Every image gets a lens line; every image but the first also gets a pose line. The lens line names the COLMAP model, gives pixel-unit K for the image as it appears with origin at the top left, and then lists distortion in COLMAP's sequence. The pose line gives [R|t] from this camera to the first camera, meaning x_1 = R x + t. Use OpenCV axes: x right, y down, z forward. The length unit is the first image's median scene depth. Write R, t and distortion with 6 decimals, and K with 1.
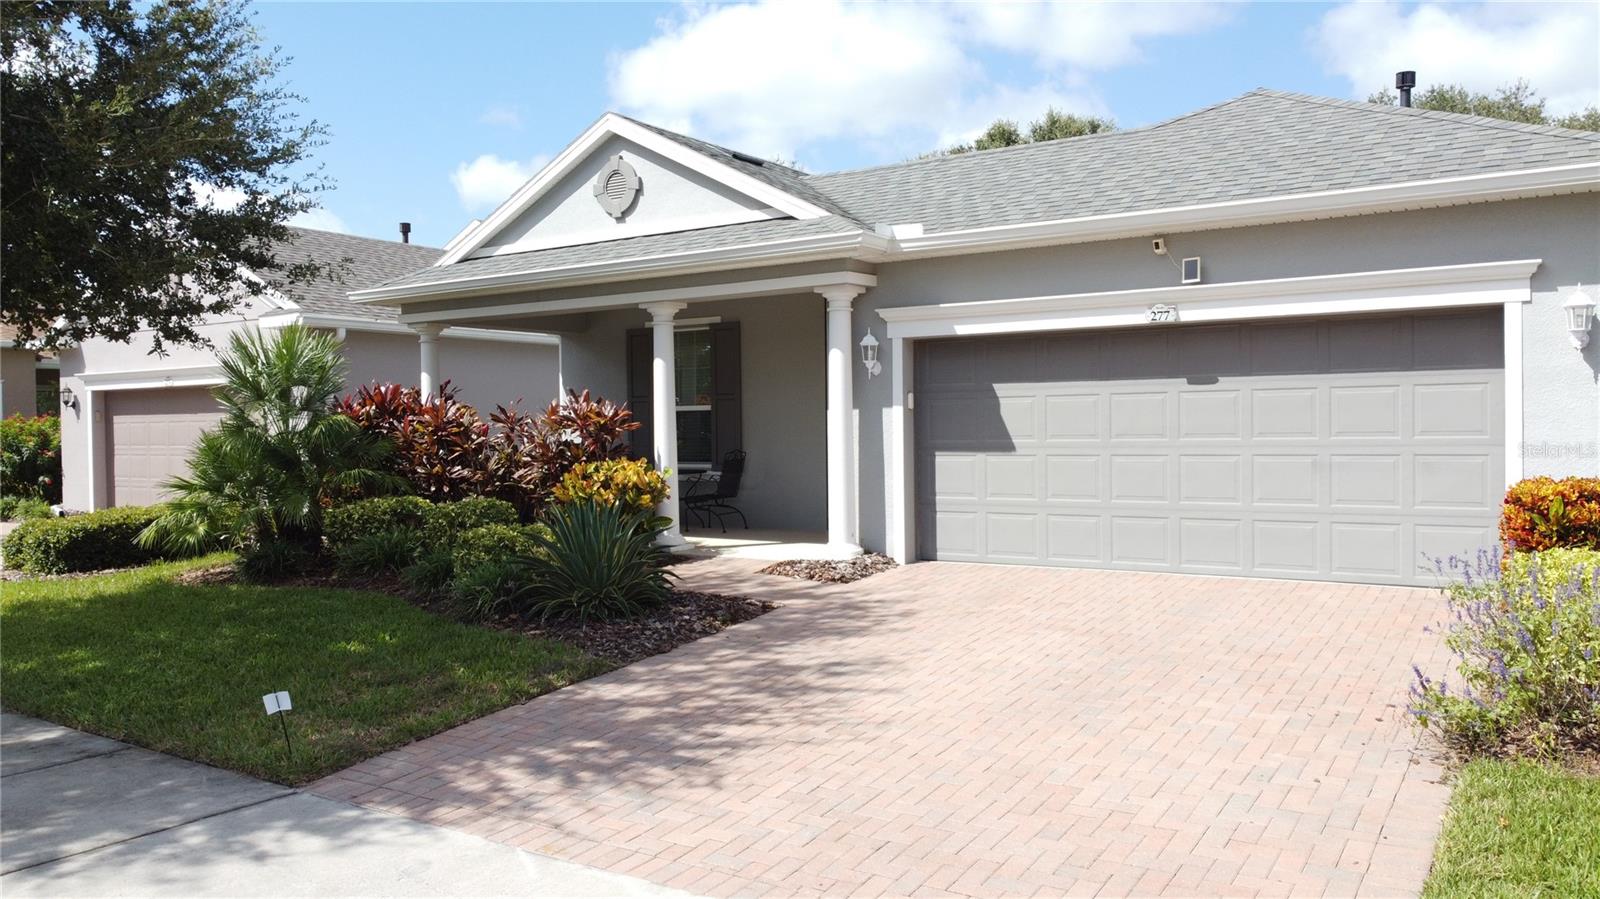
lens RADIAL K [[1239.6, 0, 800.0], [0, 1239.6, 449.5], [0, 0, 1]] dist [0.002624, -0.000941]
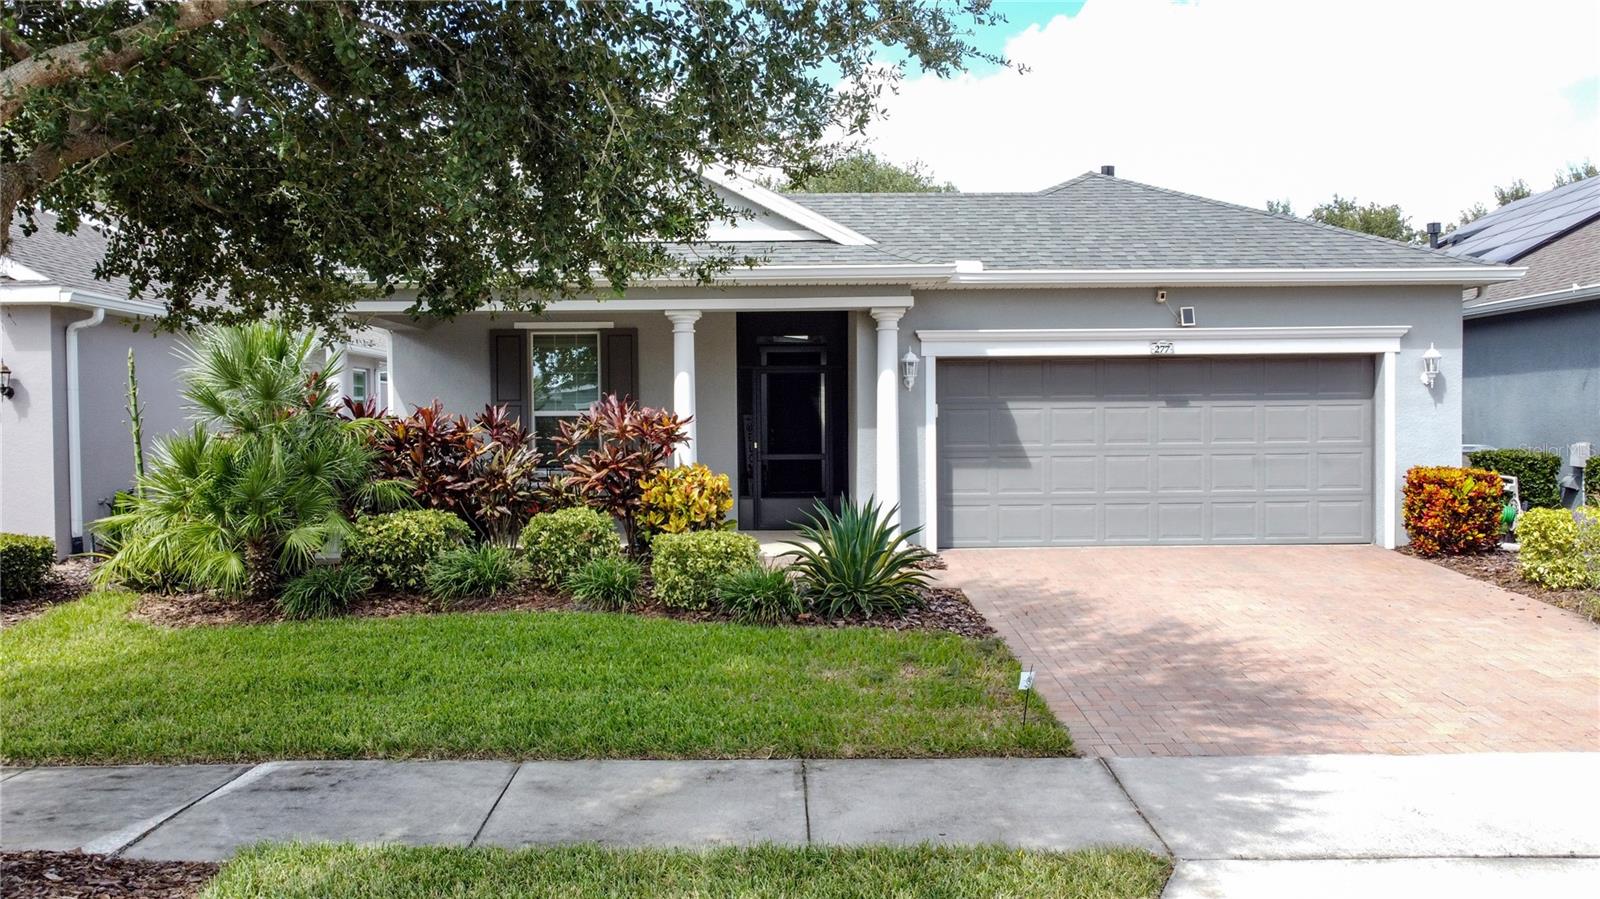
lens RADIAL K [[1205.6, 0, 798.3], [0, 1205.6, 458.2], [0, 0, 1]] dist [-0.000558, -0.003192]
pose [[0.824430, -0.011798, 0.565841, -0.719337], [0.007945, 0.999925, 0.009273, -0.007260], [-0.565908, -0.003150, 0.824462, 0.161871]]
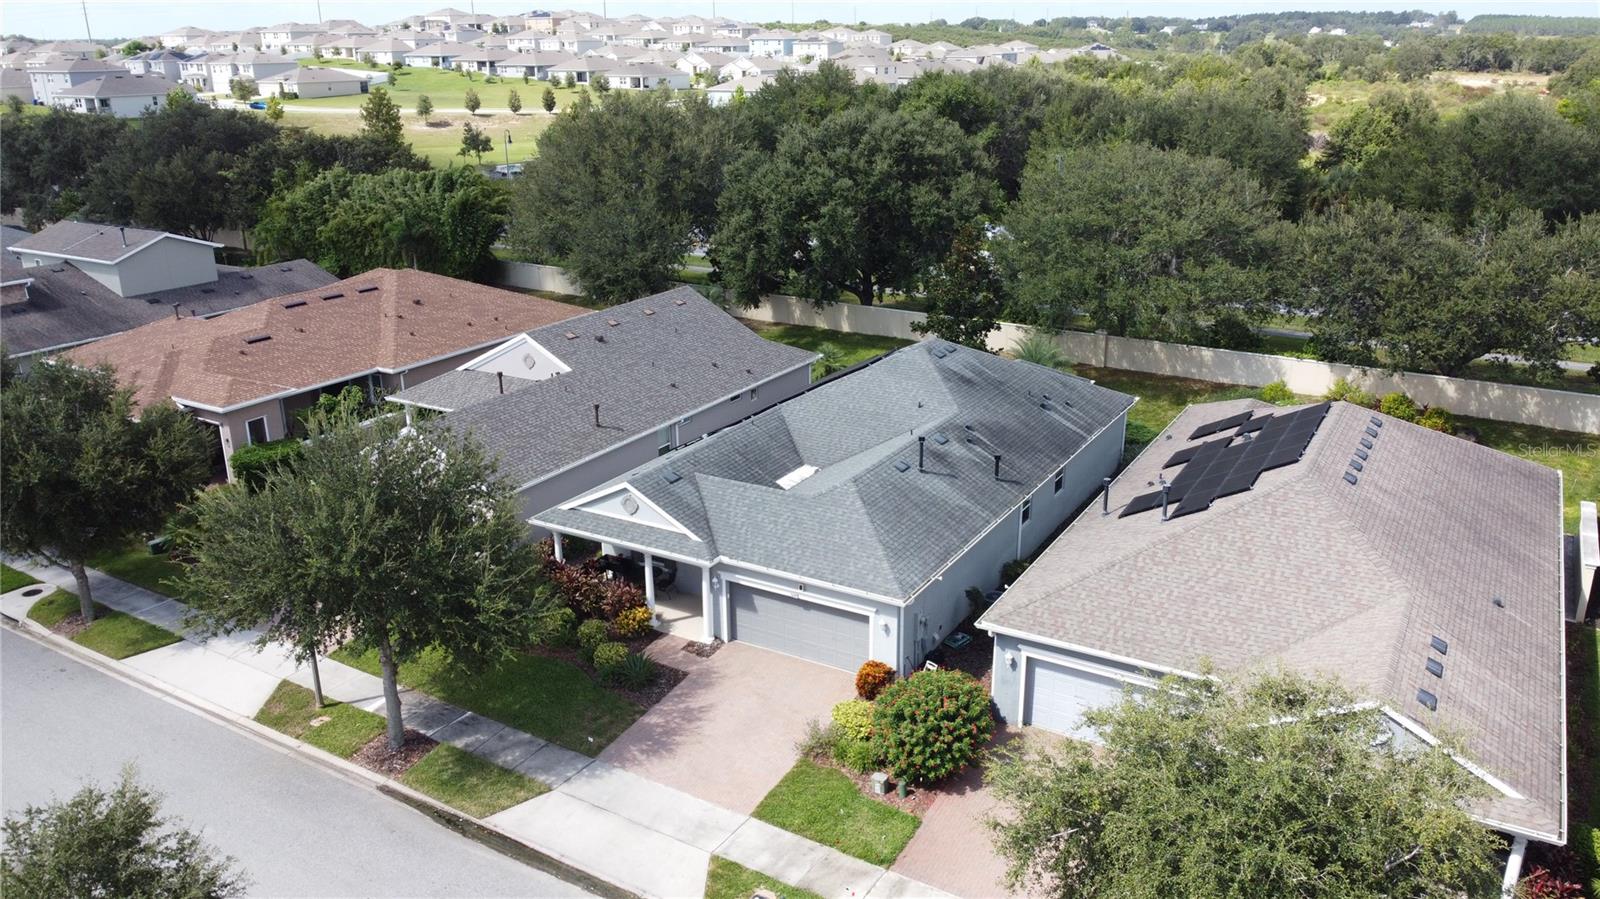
lens RADIAL K [[1206.9, 0, 800.0], [0, 1206.9, 449.5], [0, 0, 1]] dist [-0.001688, 0.000366]
pose [[0.998188, -0.012935, 0.058769, 0.105552], [-0.006000, 0.950362, 0.311088, -1.532970], [-0.059876, -0.310877, 0.948562, -2.088778]]
